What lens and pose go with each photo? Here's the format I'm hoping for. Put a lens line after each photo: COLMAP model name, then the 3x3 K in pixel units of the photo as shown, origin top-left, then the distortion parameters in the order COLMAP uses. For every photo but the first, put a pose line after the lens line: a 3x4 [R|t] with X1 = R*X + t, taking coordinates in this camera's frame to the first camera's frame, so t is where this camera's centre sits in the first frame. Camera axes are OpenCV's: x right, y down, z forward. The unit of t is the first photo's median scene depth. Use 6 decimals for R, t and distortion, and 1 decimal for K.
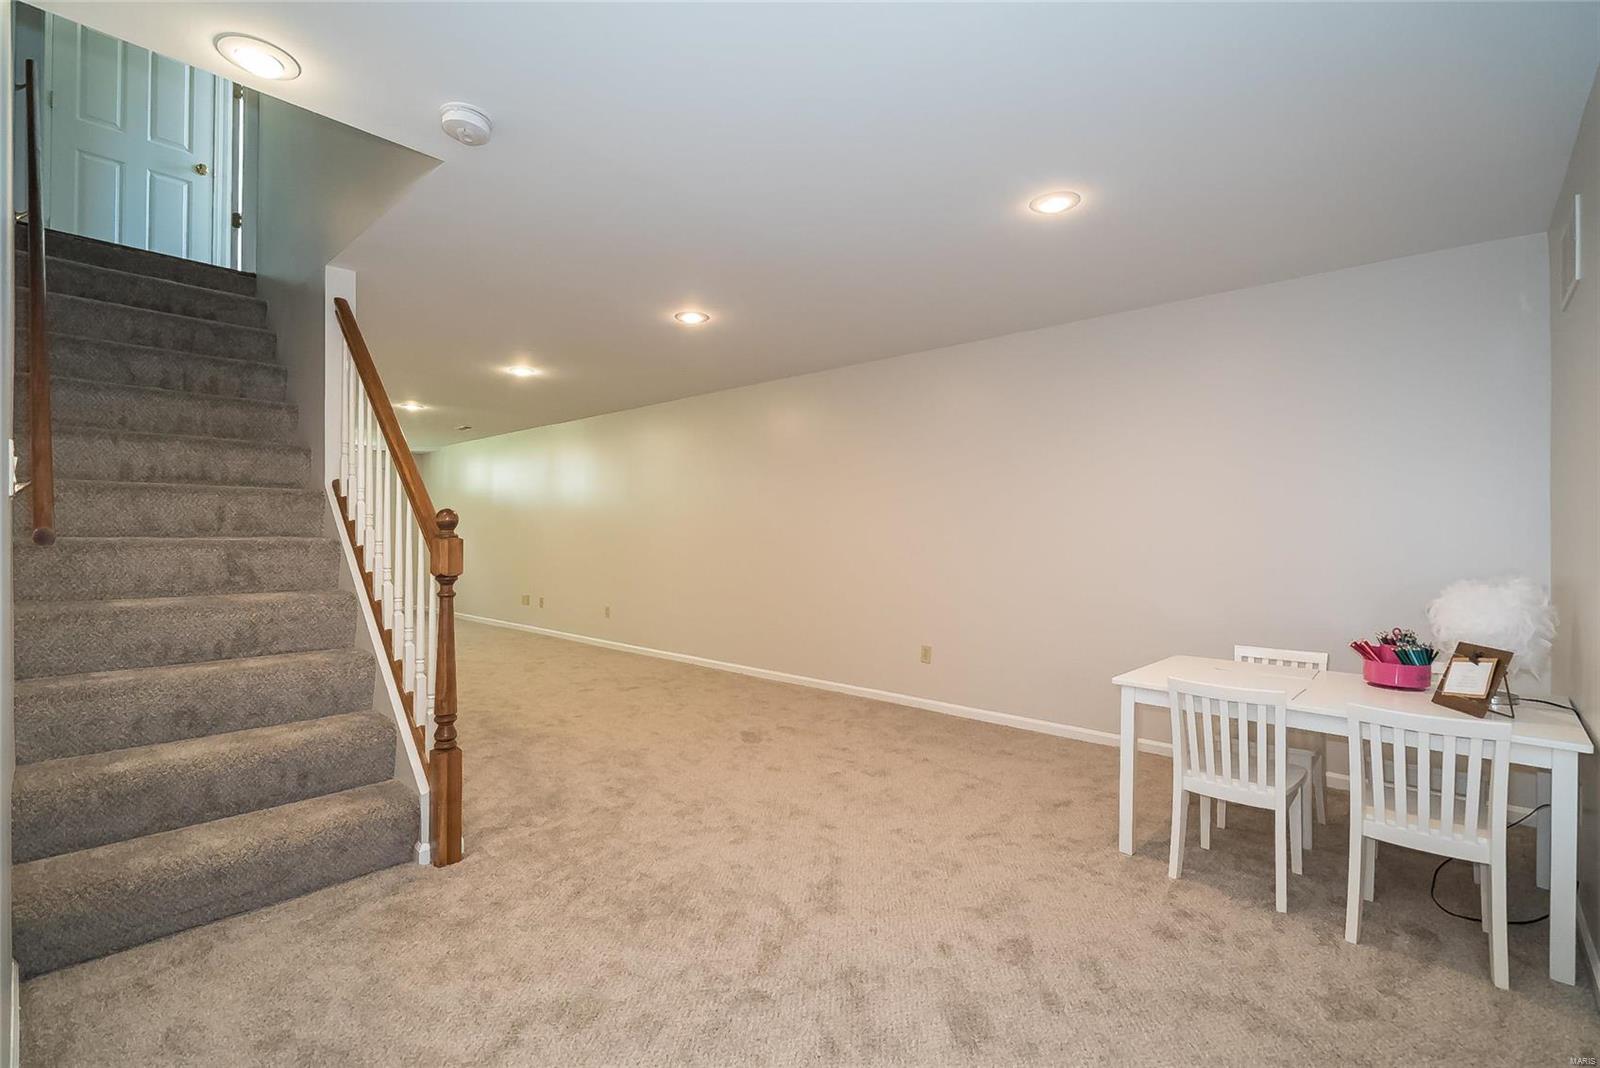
lens RADIAL K [[722.9, 0, 799.4], [0, 722.9, 519.1], [0, 0, 1]] dist [-0.001901, 0.000083]
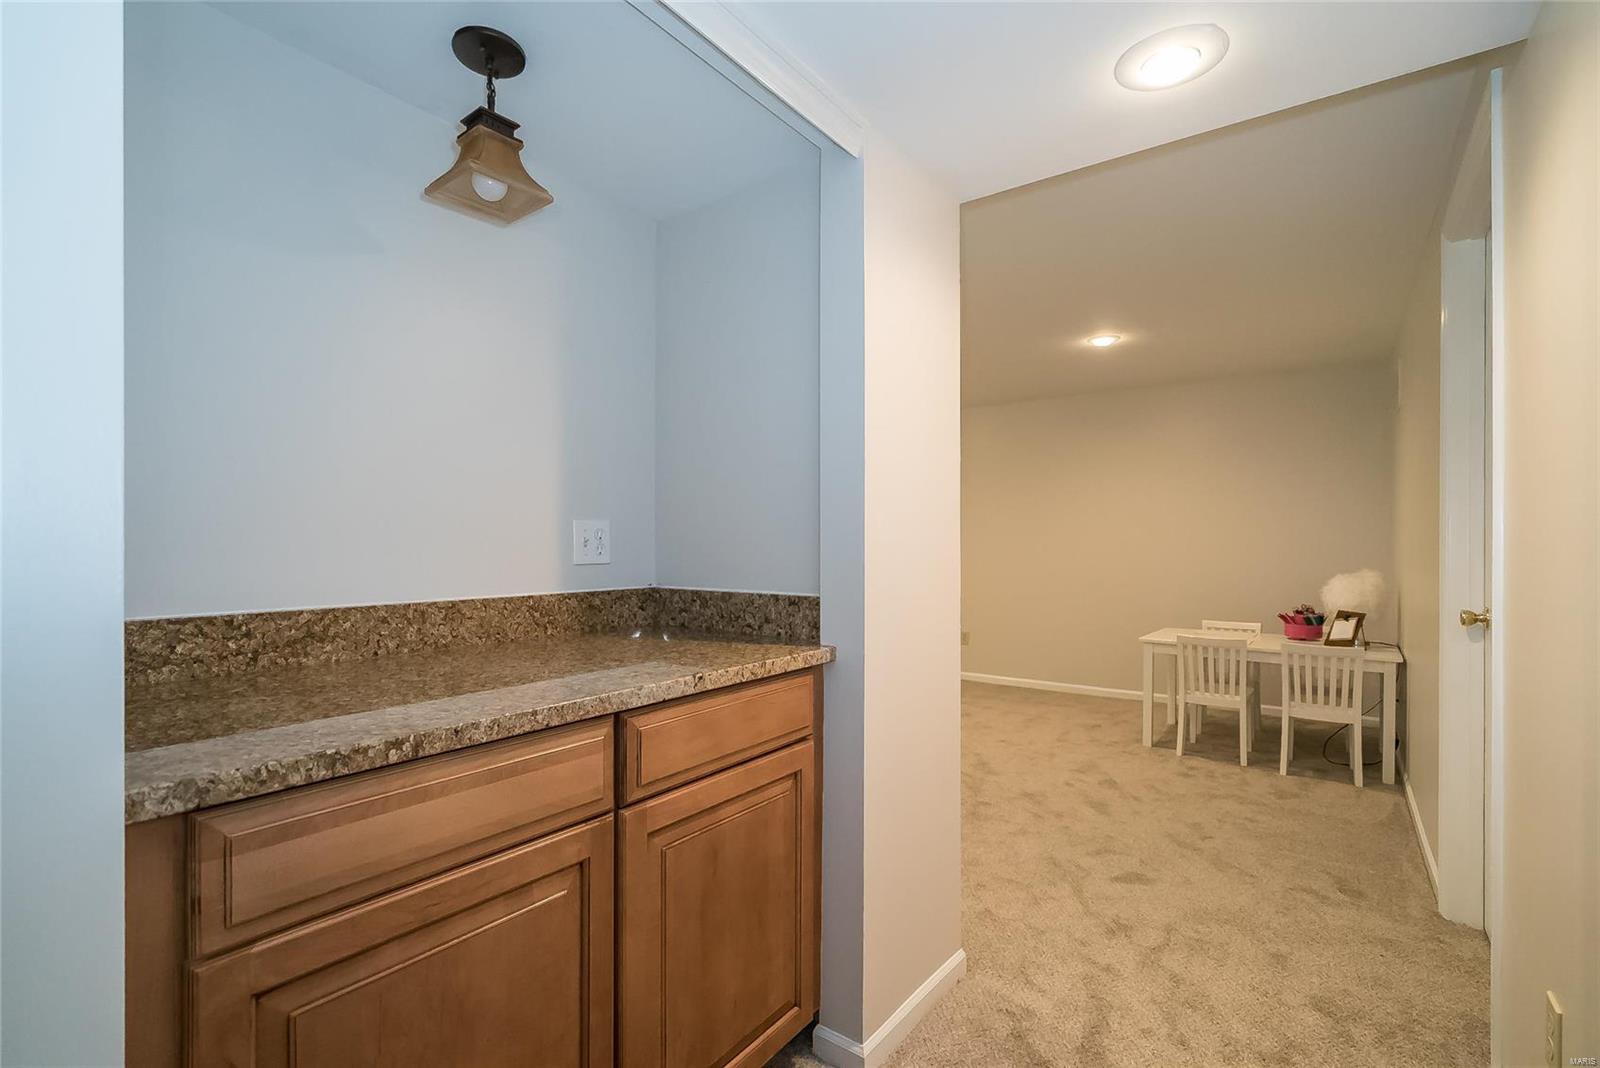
lens RADIAL K [[730.2, 0, 787.5], [0, 730.2, 536.4], [0, 0, 1]] dist [-0.000223, -0.000293]
pose [[0.995090, -0.002041, 0.098952, -0.604030], [0.001427, 0.999979, 0.006278, -0.021431], [-0.098962, -0.006106, 0.995072, -0.643184]]
